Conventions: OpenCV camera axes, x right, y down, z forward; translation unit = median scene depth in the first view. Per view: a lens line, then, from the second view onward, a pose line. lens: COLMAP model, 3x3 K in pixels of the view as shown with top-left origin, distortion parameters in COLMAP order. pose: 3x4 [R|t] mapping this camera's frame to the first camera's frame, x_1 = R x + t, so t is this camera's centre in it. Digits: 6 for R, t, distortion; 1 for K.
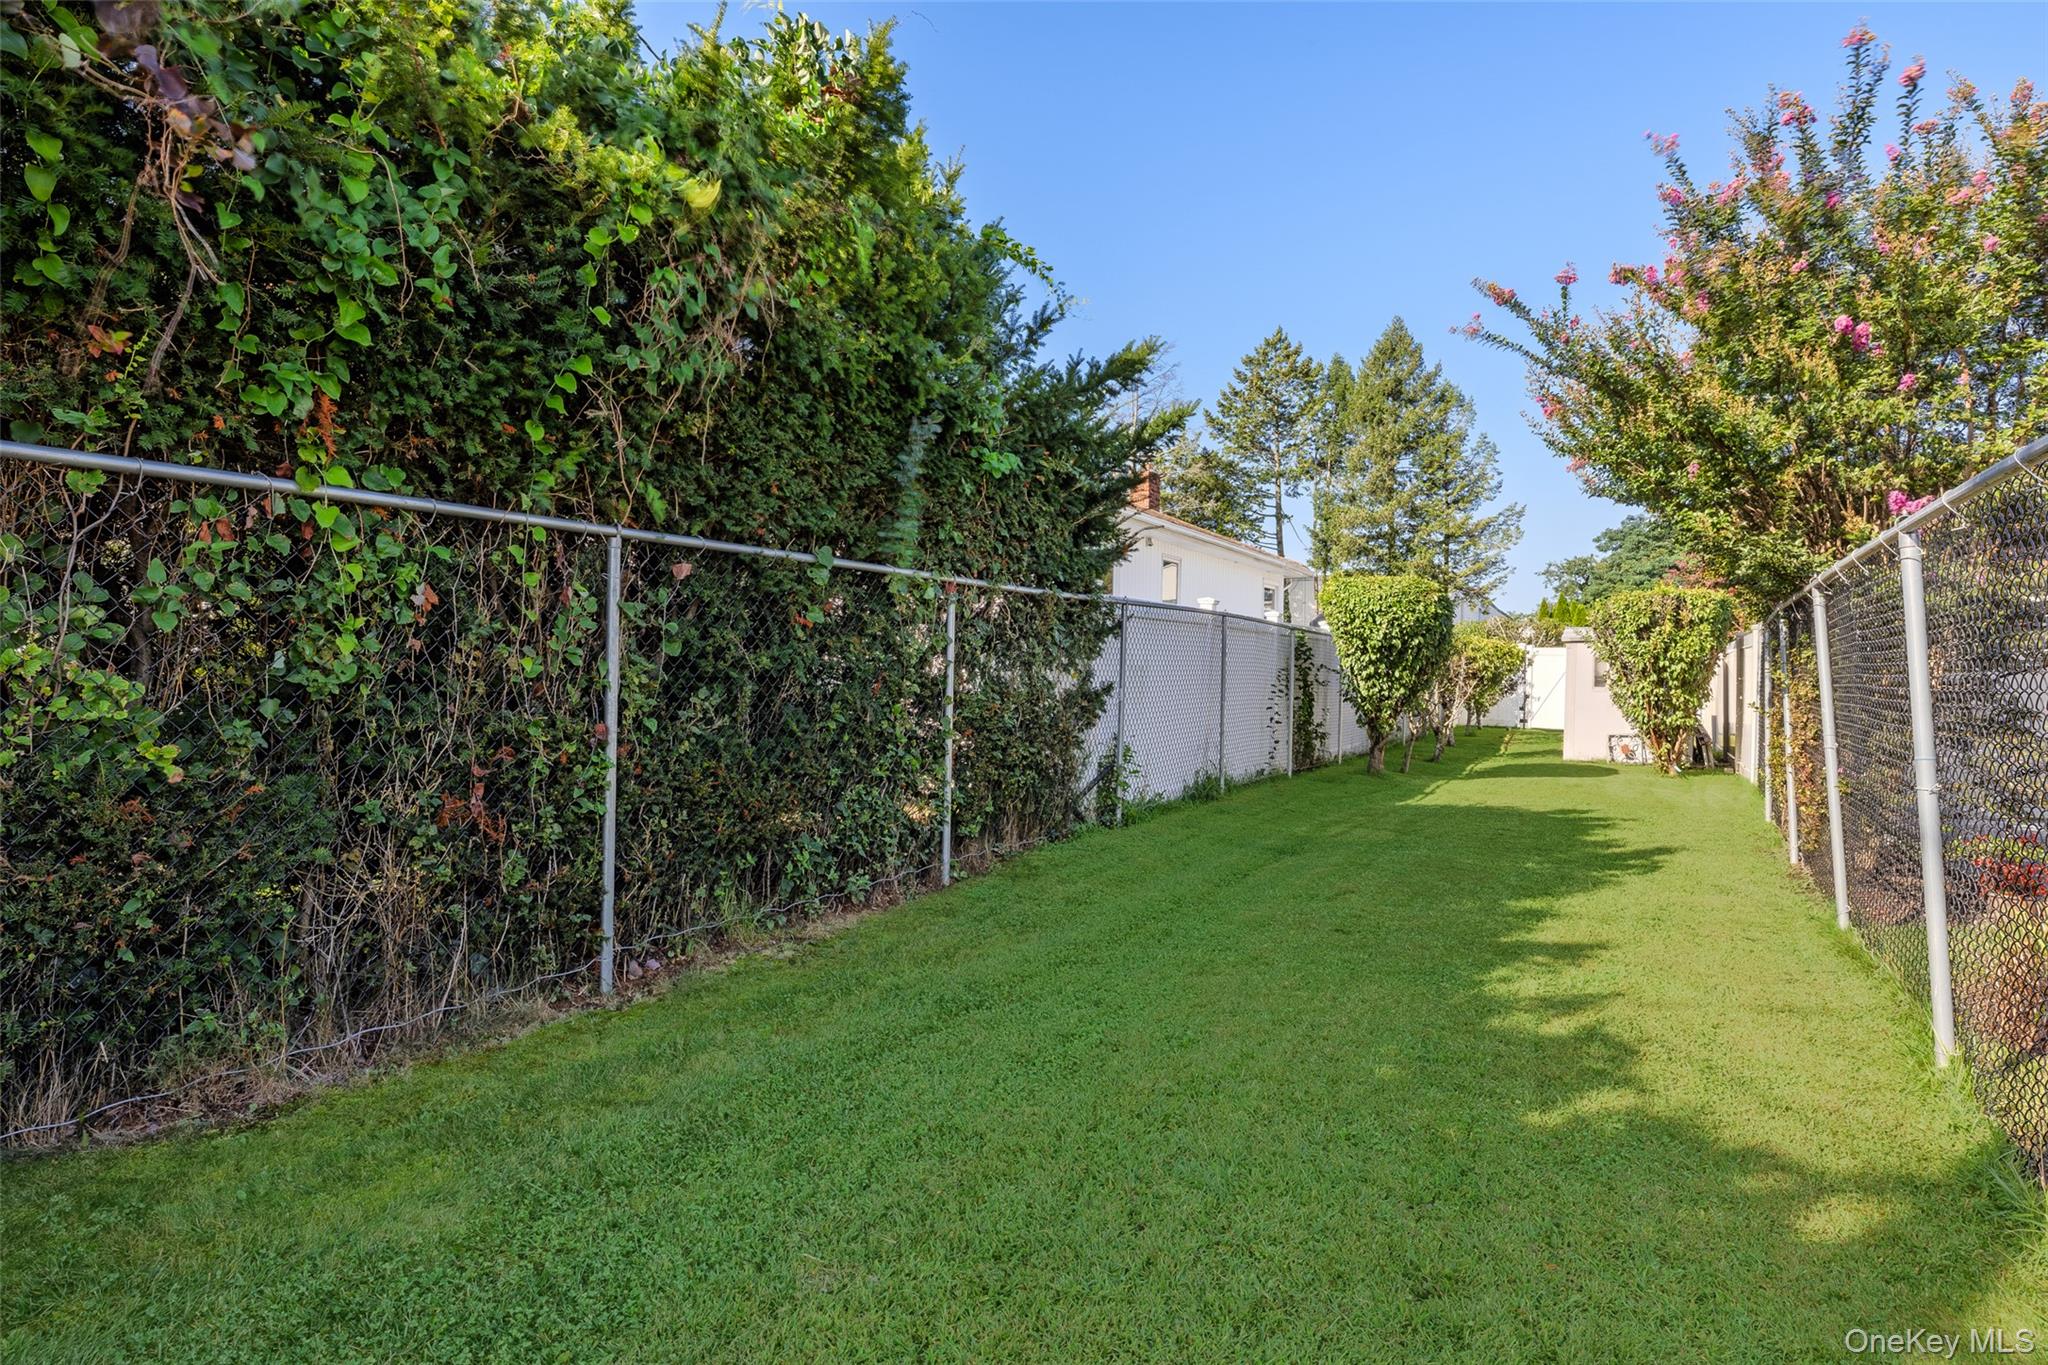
lens RADIAL K [[1105.7, 0, 1020.2], [0, 1105.7, 676.5], [0, 0, 1]] dist [0.002510, 0.000531]
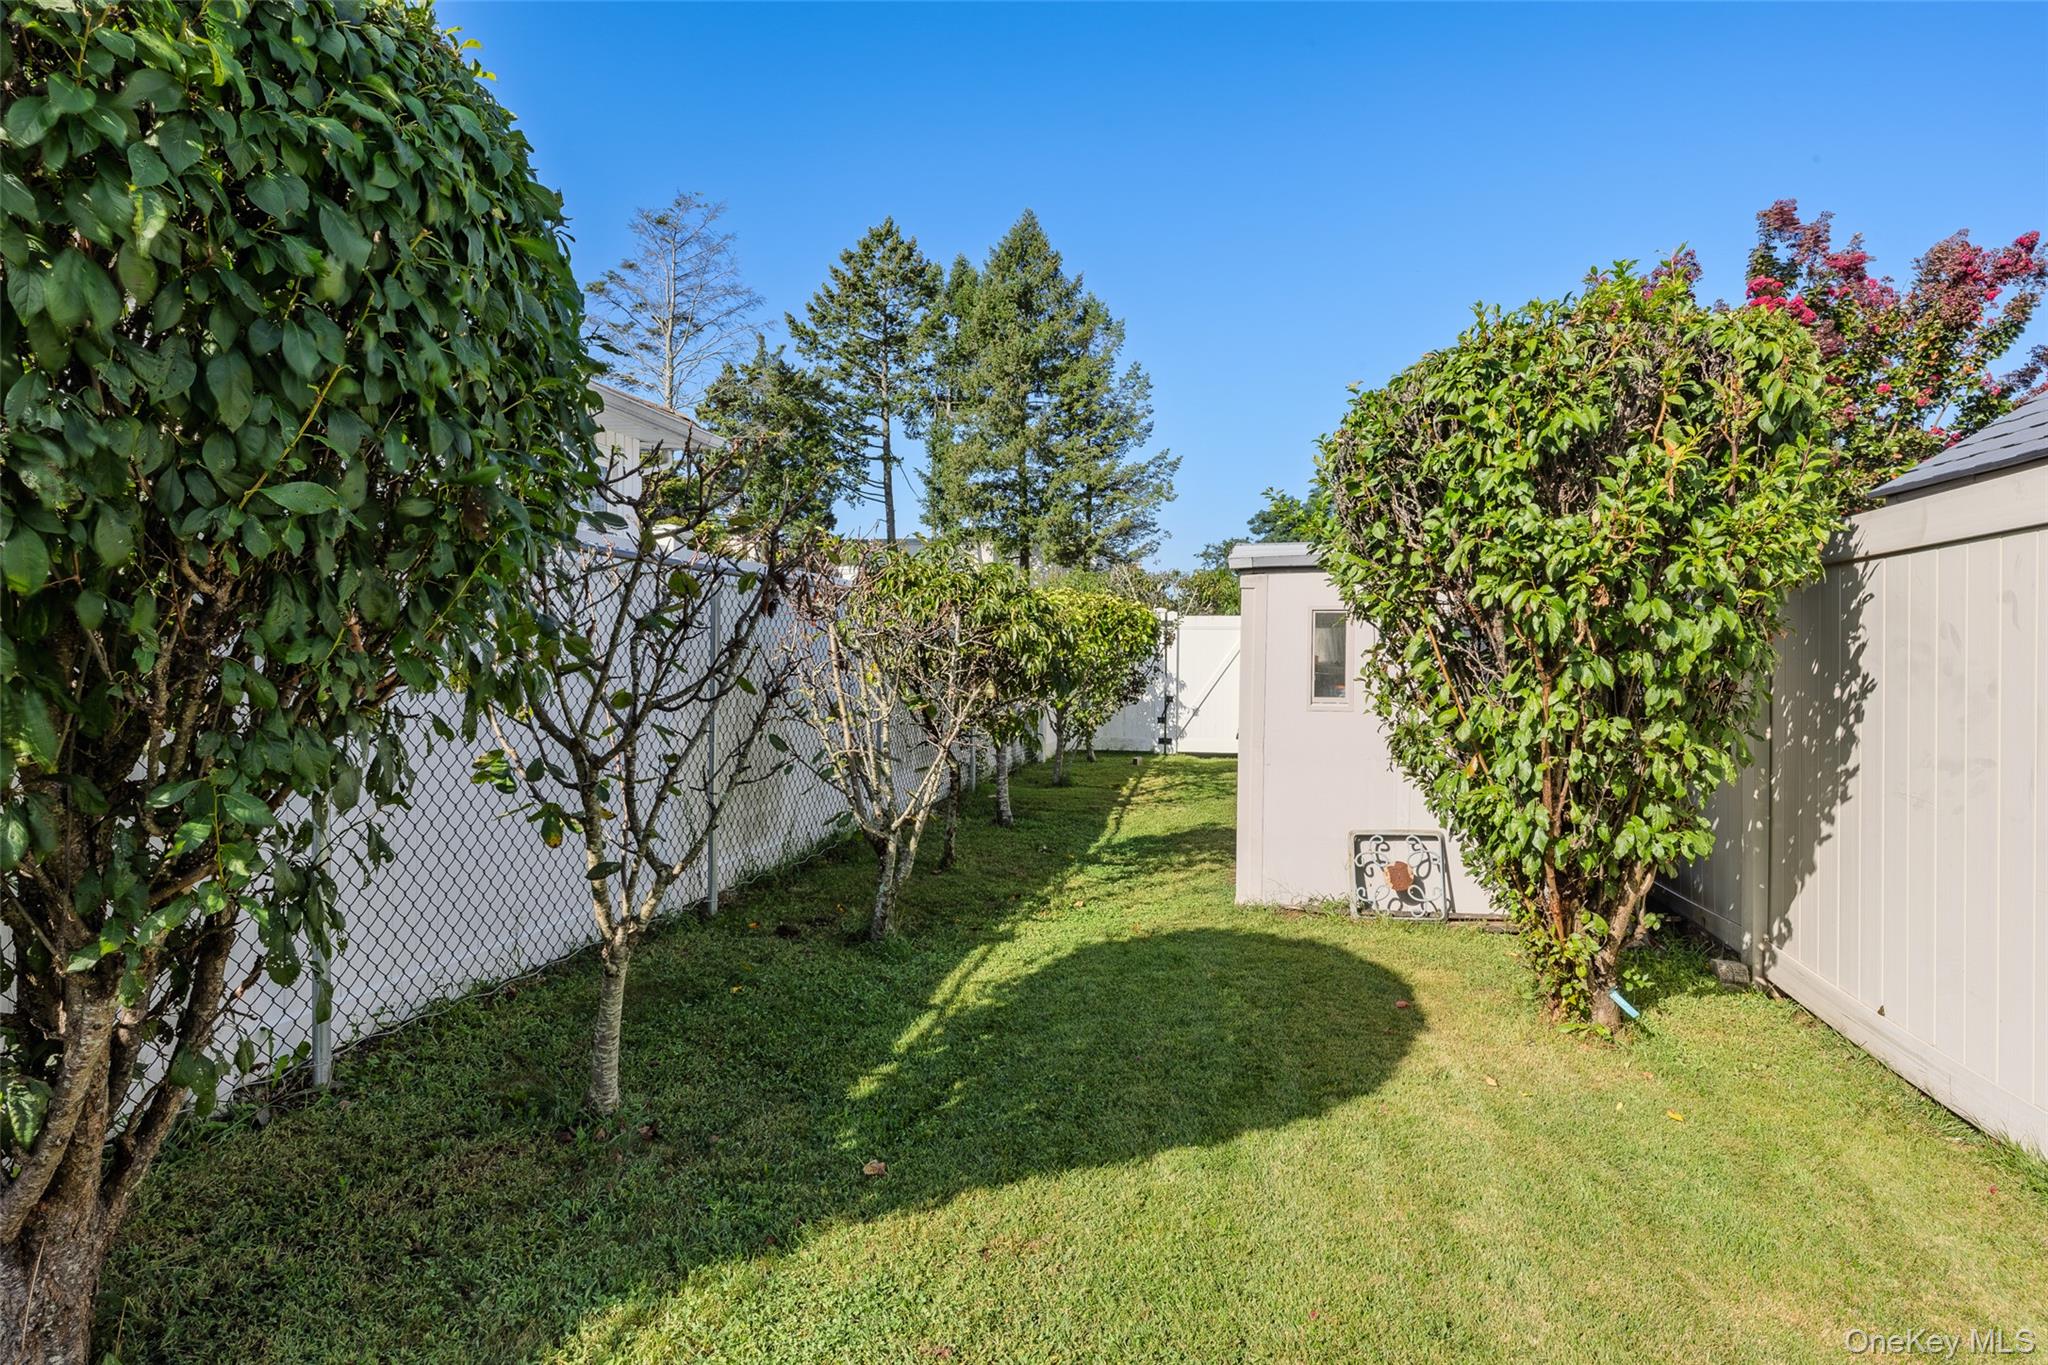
lens RADIAL K [[1105.7, 0, 1025.4], [0, 1105.7, 677.8], [0, 0, 1]] dist [0.002510, 0.000531]
pose [[0.960530, -0.012375, 0.277901, 0.118788], [0.009206, 0.999877, 0.012706, -0.000731], [-0.278024, -0.009647, 0.960526, 0.245723]]
